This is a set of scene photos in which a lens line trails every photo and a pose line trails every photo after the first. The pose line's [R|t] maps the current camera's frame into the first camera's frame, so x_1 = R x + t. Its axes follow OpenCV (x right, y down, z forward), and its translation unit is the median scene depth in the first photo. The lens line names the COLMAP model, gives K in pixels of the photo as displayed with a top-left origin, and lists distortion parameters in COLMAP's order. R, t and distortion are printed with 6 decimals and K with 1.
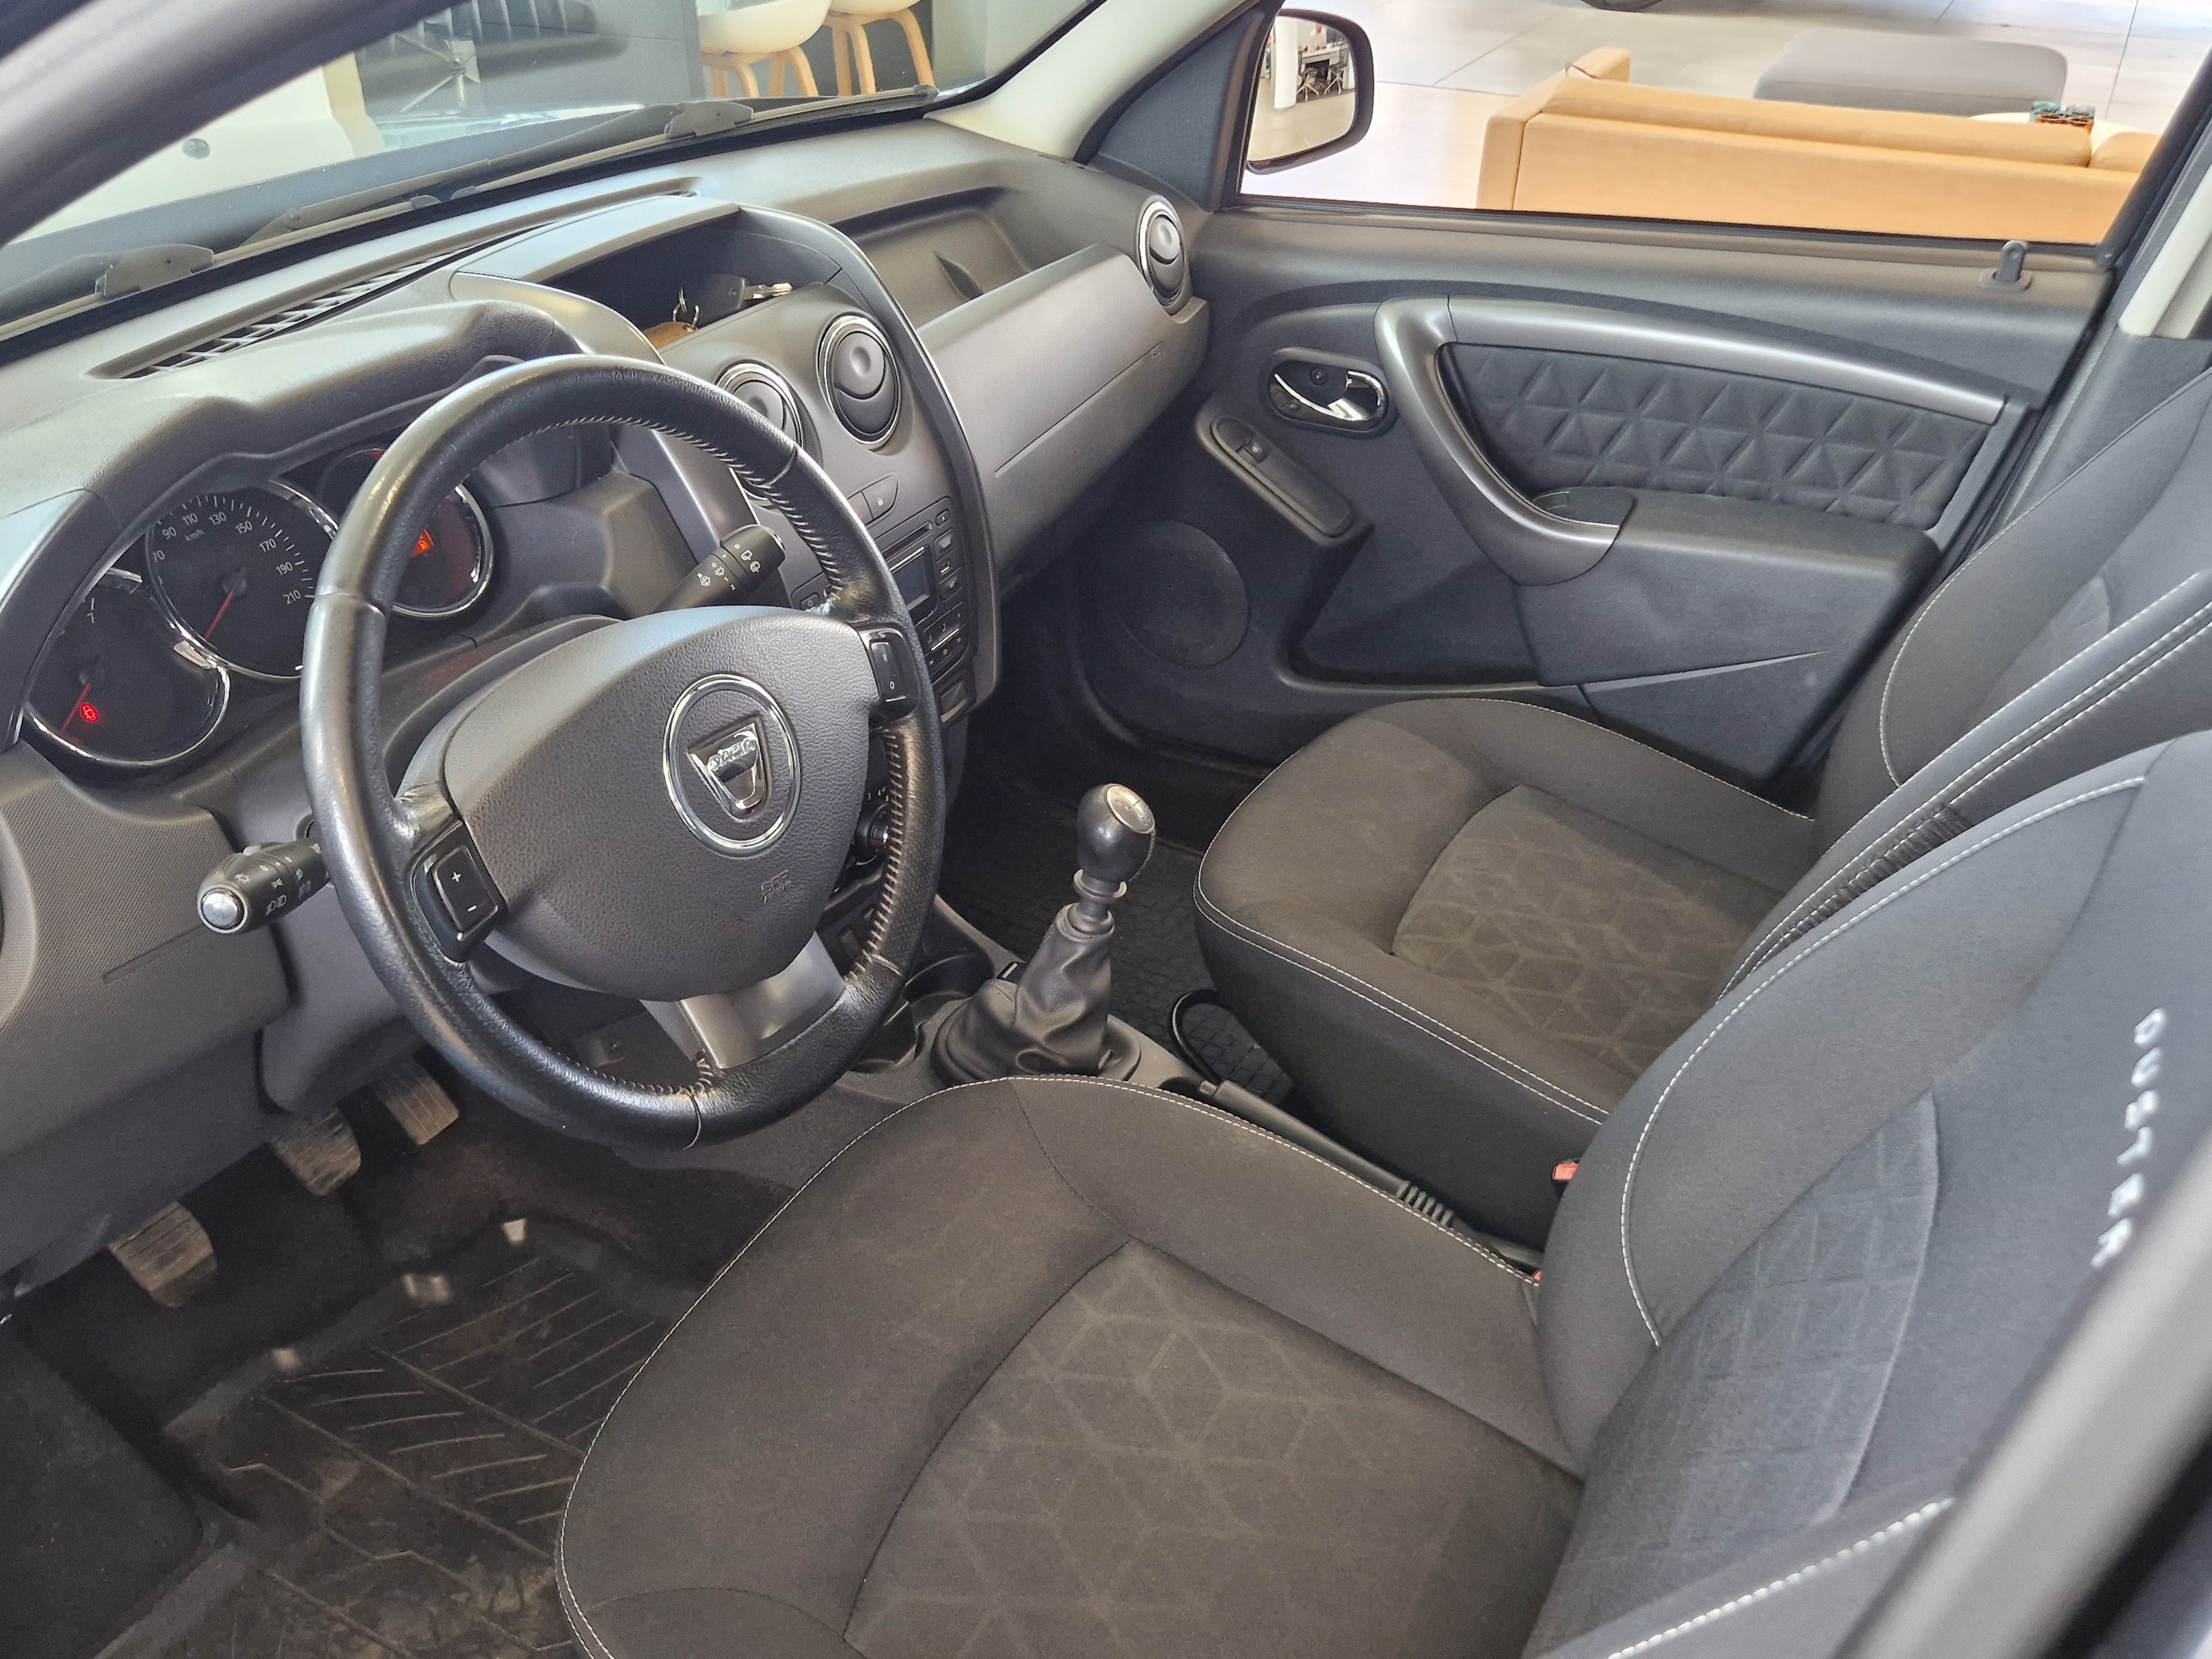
lens RADIAL K [[1854.8, 0, 1105.9], [0, 1854.8, 850.3], [0, 0, 1]] dist [0.085302, -0.101884]
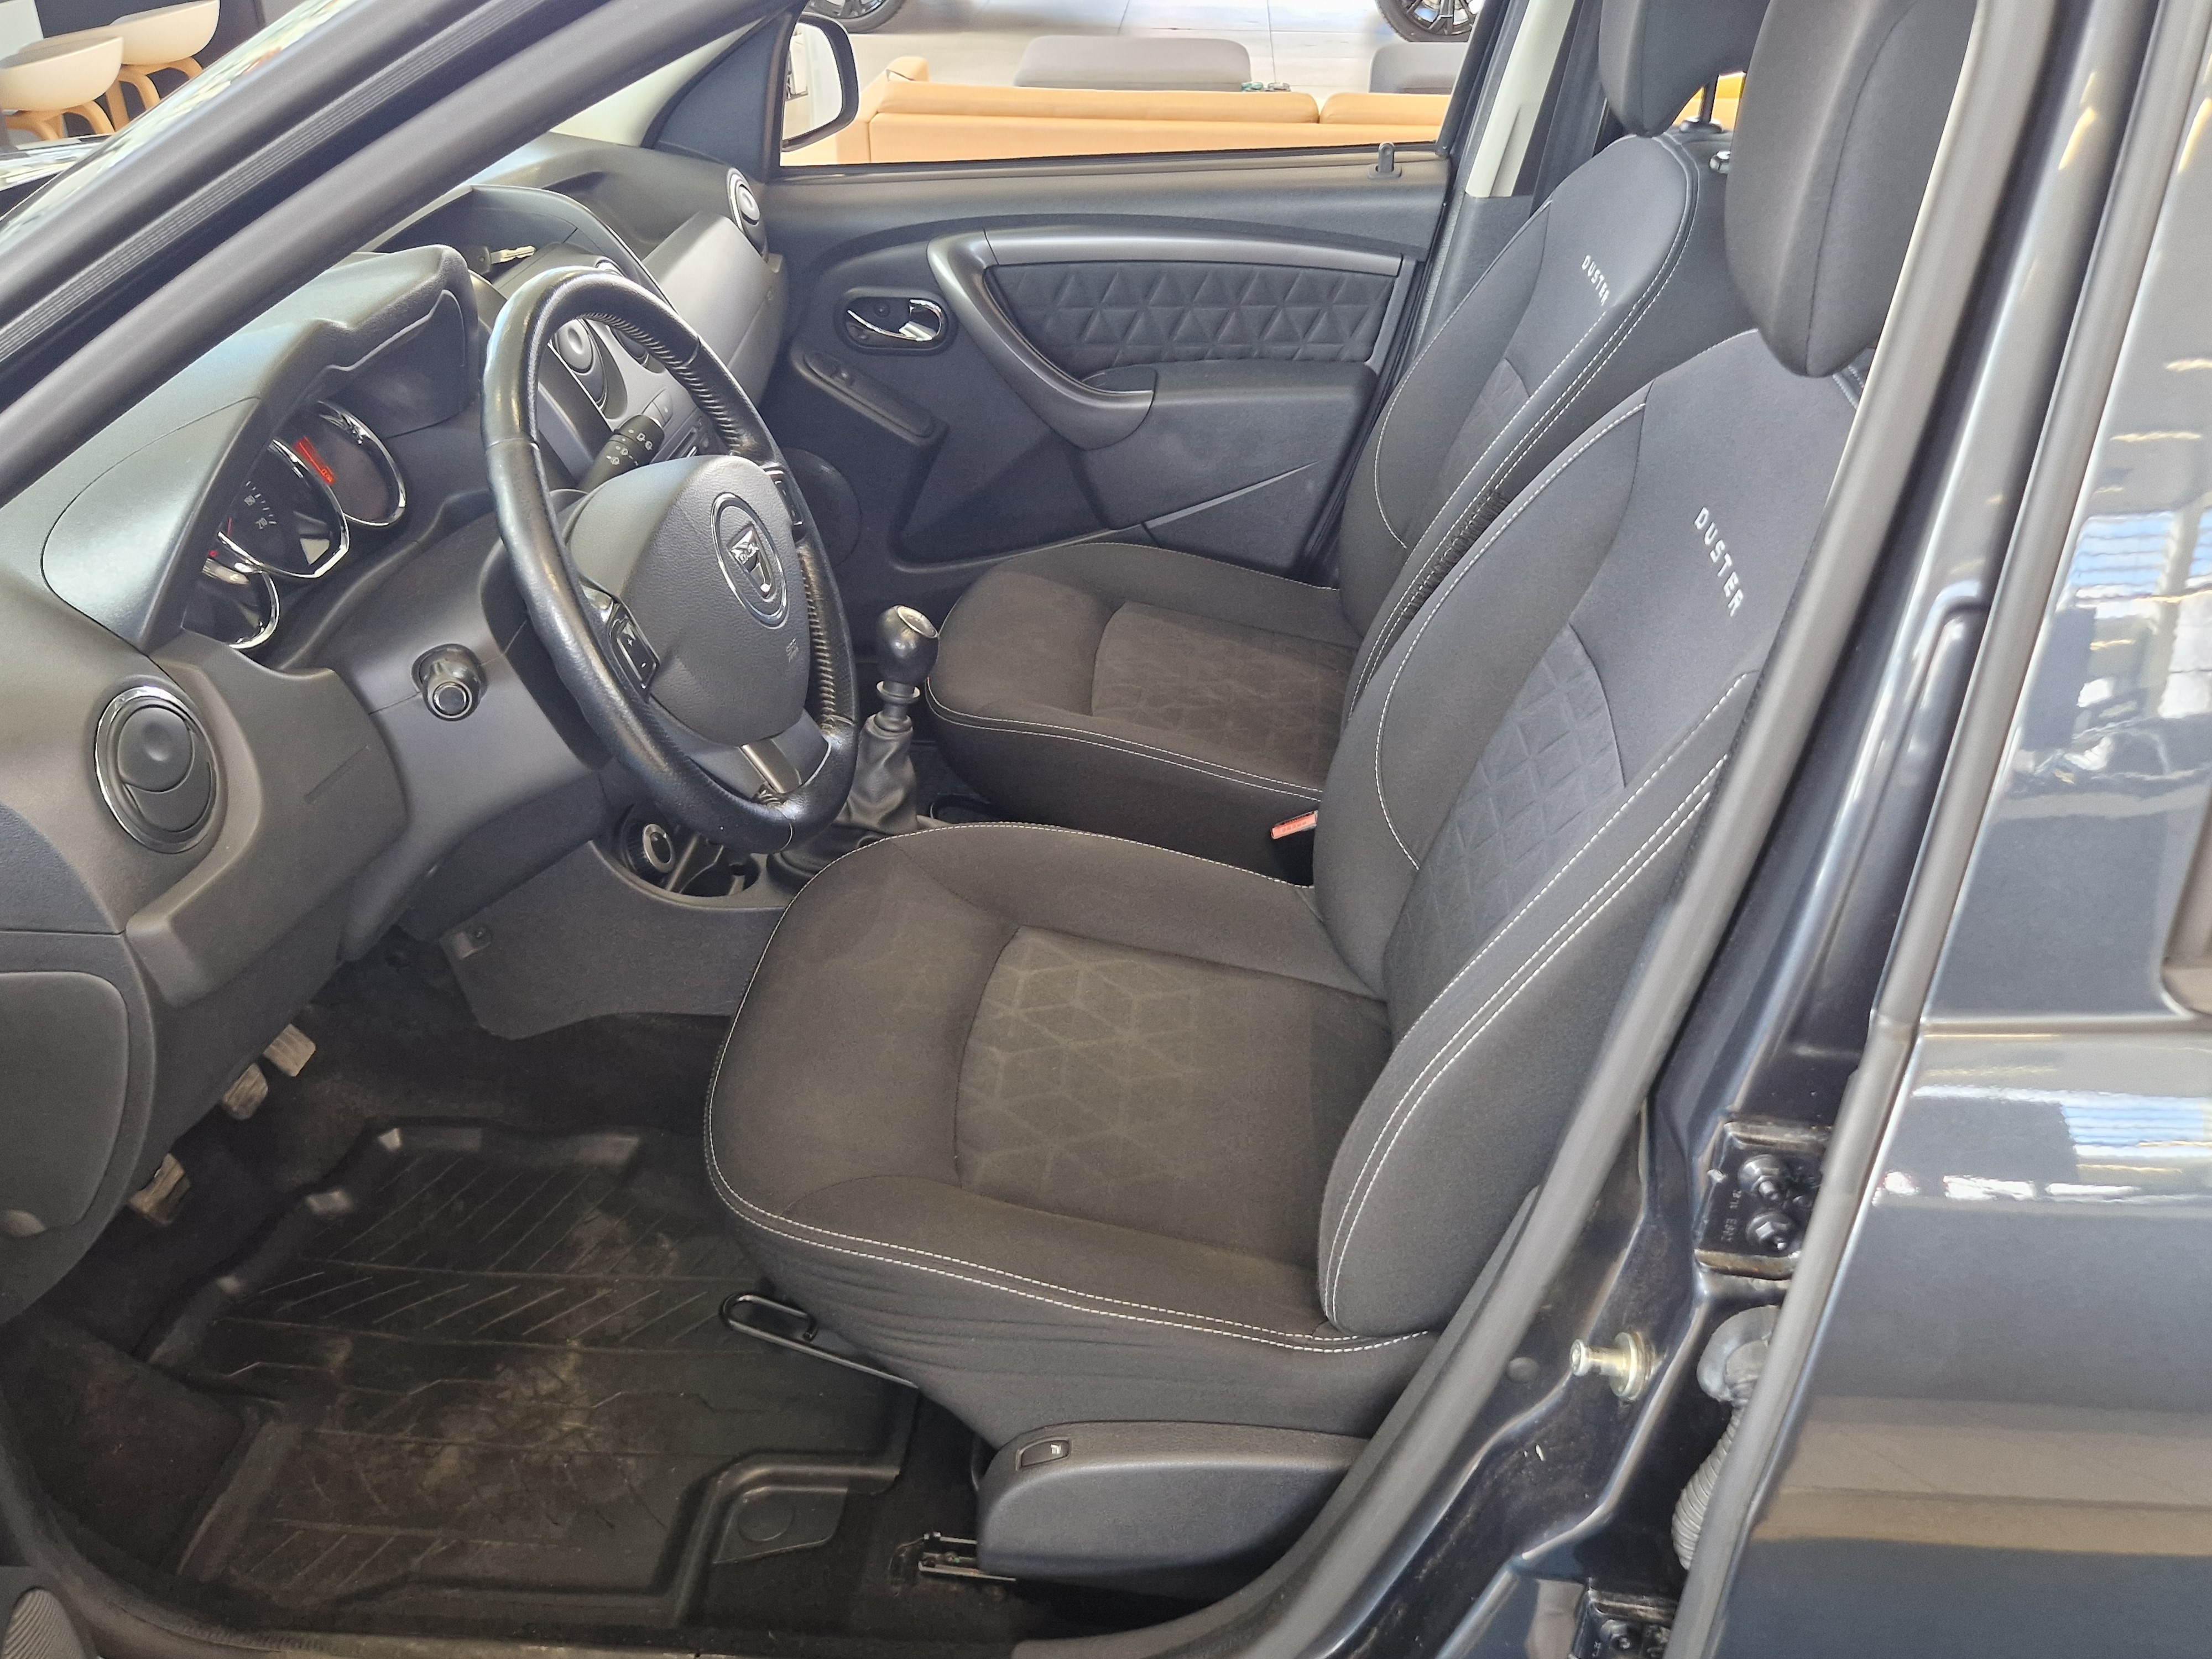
lens RADIAL K [[1898.3, 0, 1106.0], [0, 1898.3, 829.5], [0, 0, 1]] dist [0.075881, -0.095977]
pose [[0.914250, -0.206643, 0.348491, -0.279383], [0.219456, 0.975619, 0.002776, 0.112152], [-0.340568, 0.073940, 0.937308, -0.197457]]
